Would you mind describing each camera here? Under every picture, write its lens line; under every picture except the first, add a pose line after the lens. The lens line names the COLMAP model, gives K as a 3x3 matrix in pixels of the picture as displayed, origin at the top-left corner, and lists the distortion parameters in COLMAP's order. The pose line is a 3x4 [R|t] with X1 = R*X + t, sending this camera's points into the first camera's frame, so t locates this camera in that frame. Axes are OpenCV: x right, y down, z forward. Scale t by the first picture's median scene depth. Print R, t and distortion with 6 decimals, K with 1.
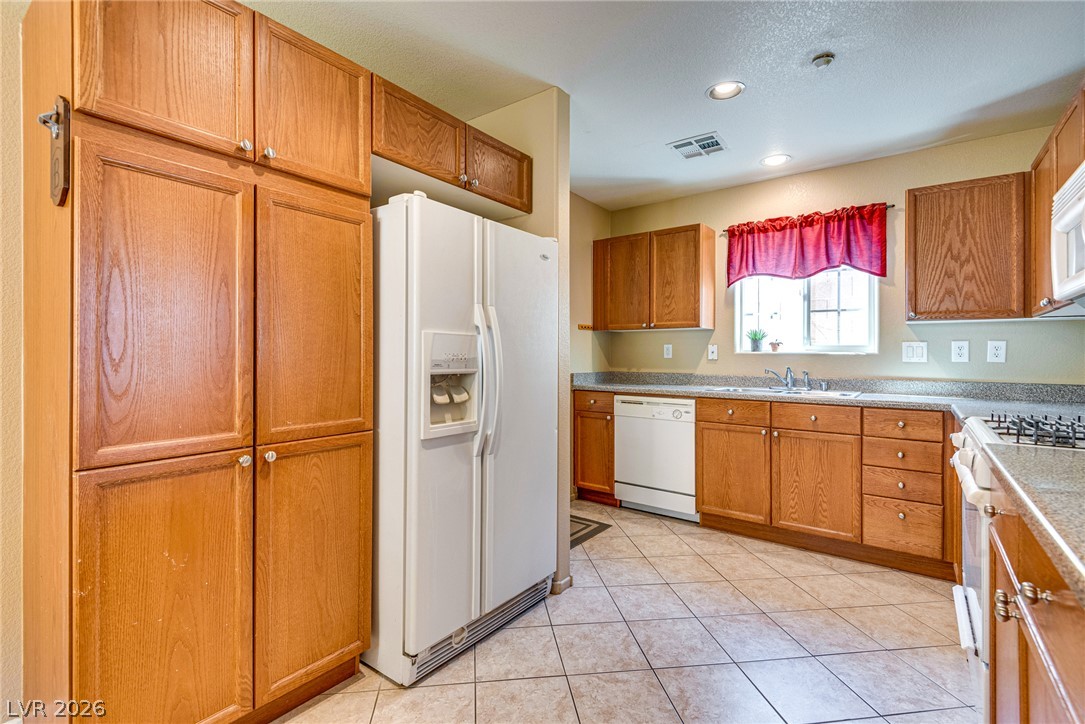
lens RADIAL K [[490.2, 0, 538.5], [0, 490.2, 350.9], [0, 0, 1]] dist [-0.000747, -0.000705]
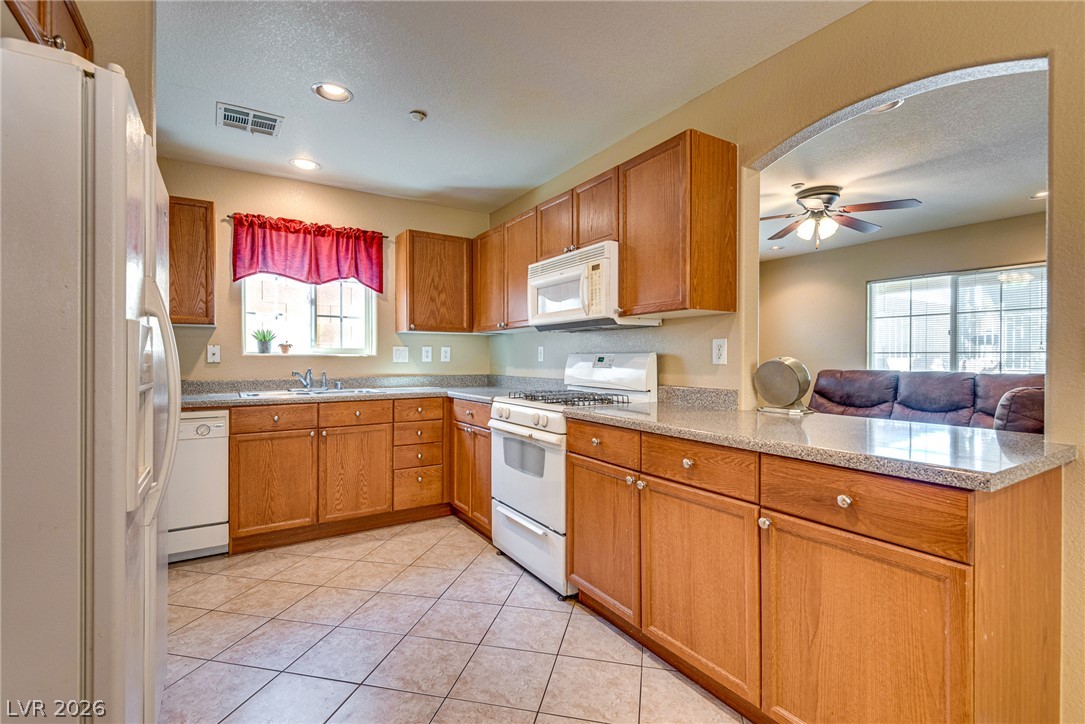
lens RADIAL K [[496.4, 0, 545.8], [0, 496.4, 356.5], [0, 0, 1]] dist [0.000380, -0.000344]
pose [[0.338026, -0.004129, 0.941128, -0.312445], [-0.007047, 0.999951, 0.006918, -0.003774], [-0.941110, -0.008971, 0.337980, 0.184377]]
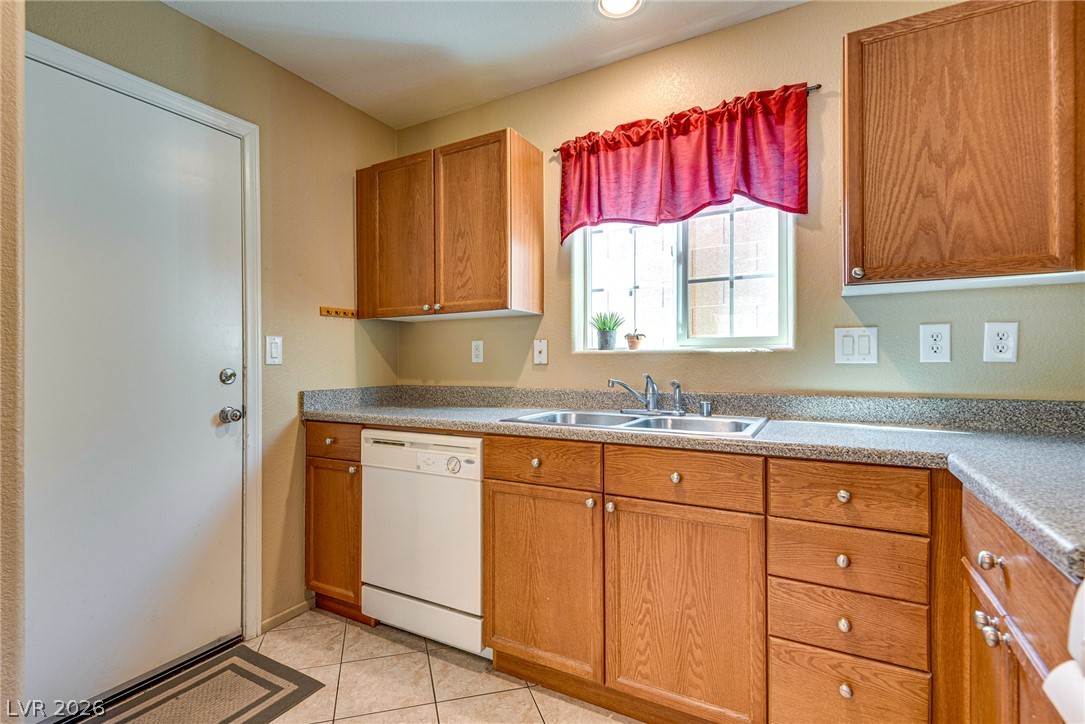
lens RADIAL K [[517.0, 0, 521.3], [0, 517.0, 361.6], [0, 0, 1]] dist [0.014514, -0.001004]
pose [[0.991711, -0.012181, 0.127907, 0.292567], [0.011094, 0.999896, 0.009206, 0.009865], [-0.128006, -0.007710, 0.991743, 0.429514]]
